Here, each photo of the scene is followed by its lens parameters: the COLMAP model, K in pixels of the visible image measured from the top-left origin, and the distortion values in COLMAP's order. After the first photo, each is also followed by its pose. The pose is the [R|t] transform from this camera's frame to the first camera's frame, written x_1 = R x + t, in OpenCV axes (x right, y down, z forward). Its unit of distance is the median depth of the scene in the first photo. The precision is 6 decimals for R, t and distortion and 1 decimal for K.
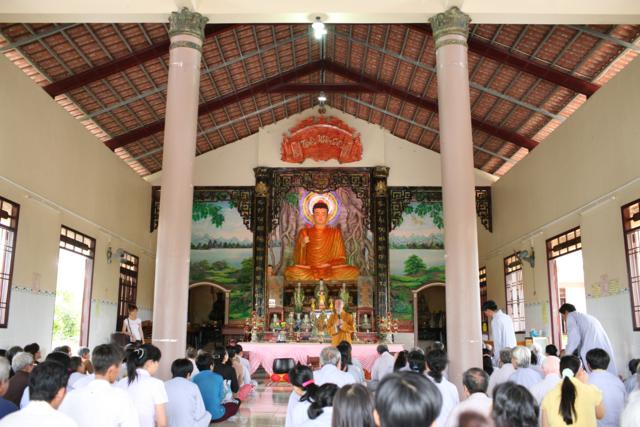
lens RADIAL K [[617.6, 0, 320.0], [0, 617.6, 213.5], [0, 0, 1]] dist [-0.106409, 0.134180]
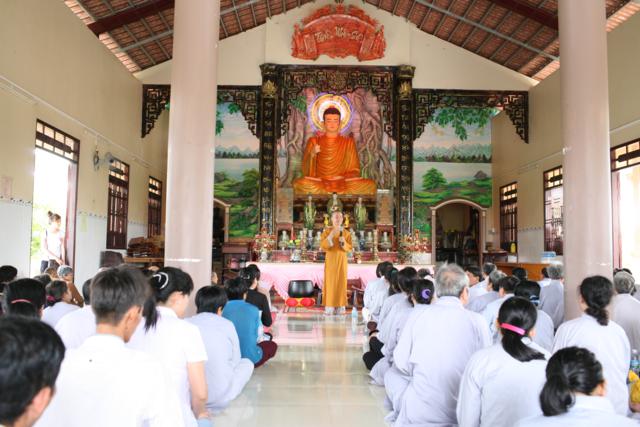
lens RADIAL K [[617.6, 0, 320.0], [0, 617.6, 213.5], [0, 0, 1]] dist [-0.106409, 0.134180]
pose [[0.999599, 0.010848, 0.026148, -0.044026], [-0.014108, 0.991683, 0.127932, 0.022942], [-0.024543, -0.128249, 0.991438, 0.112778]]
